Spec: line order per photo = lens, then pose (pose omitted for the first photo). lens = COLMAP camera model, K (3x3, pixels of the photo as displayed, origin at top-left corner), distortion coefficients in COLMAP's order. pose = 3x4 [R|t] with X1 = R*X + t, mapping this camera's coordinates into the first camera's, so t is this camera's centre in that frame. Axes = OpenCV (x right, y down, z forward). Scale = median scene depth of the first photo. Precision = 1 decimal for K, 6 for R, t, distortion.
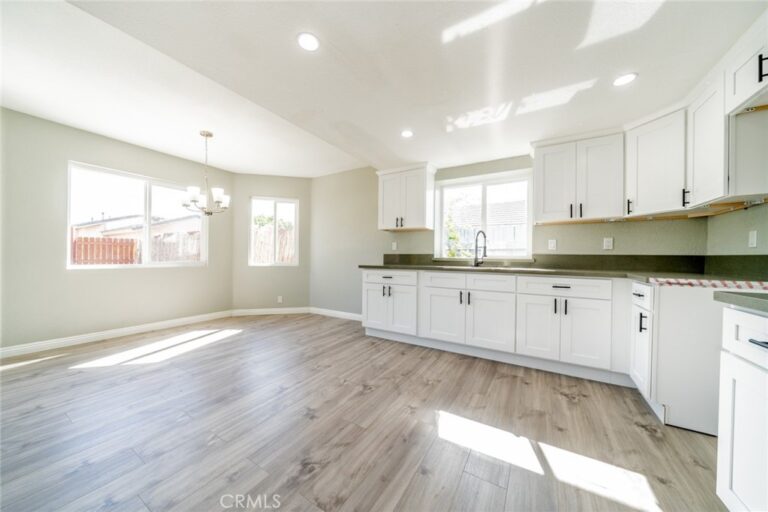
lens RADIAL K [[261.2, 0, 380.1], [0, 261.2, 257.3], [0, 0, 1]] dist [-0.006754, -0.000003]
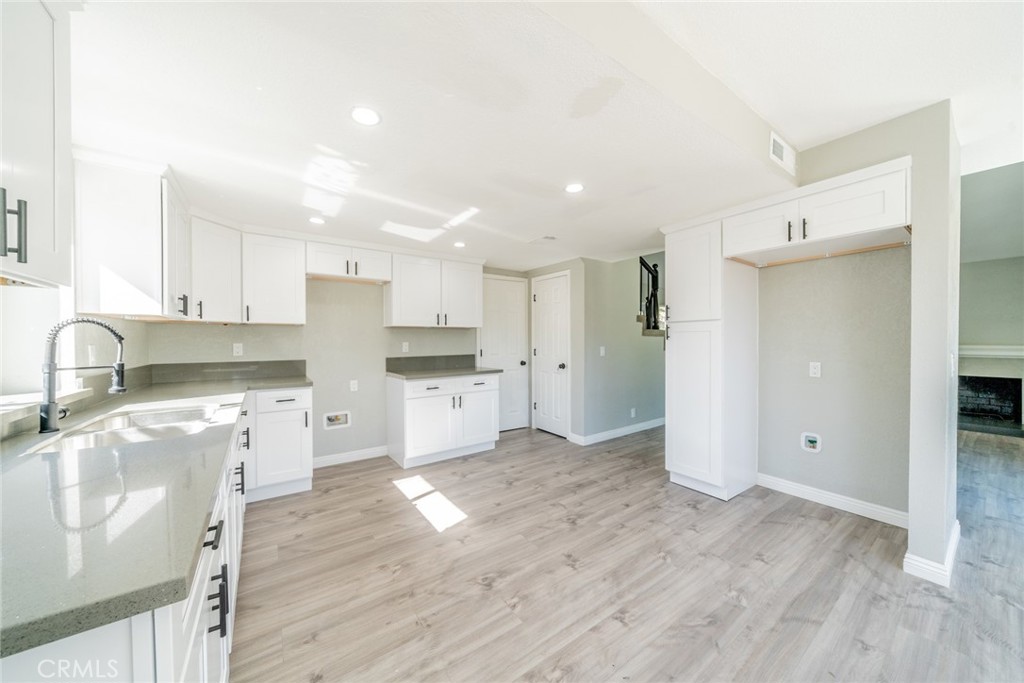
lens RADIAL K [[348.3, 0, 506.8], [0, 348.3, 343.3], [0, 0, 1]] dist [-0.006754, -0.000003]
pose [[-0.914982, -0.010510, 0.403357, -0.478513], [-0.003883, 0.999844, 0.017242, -0.128441], [-0.403475, 0.014210, -0.914880, 1.928853]]
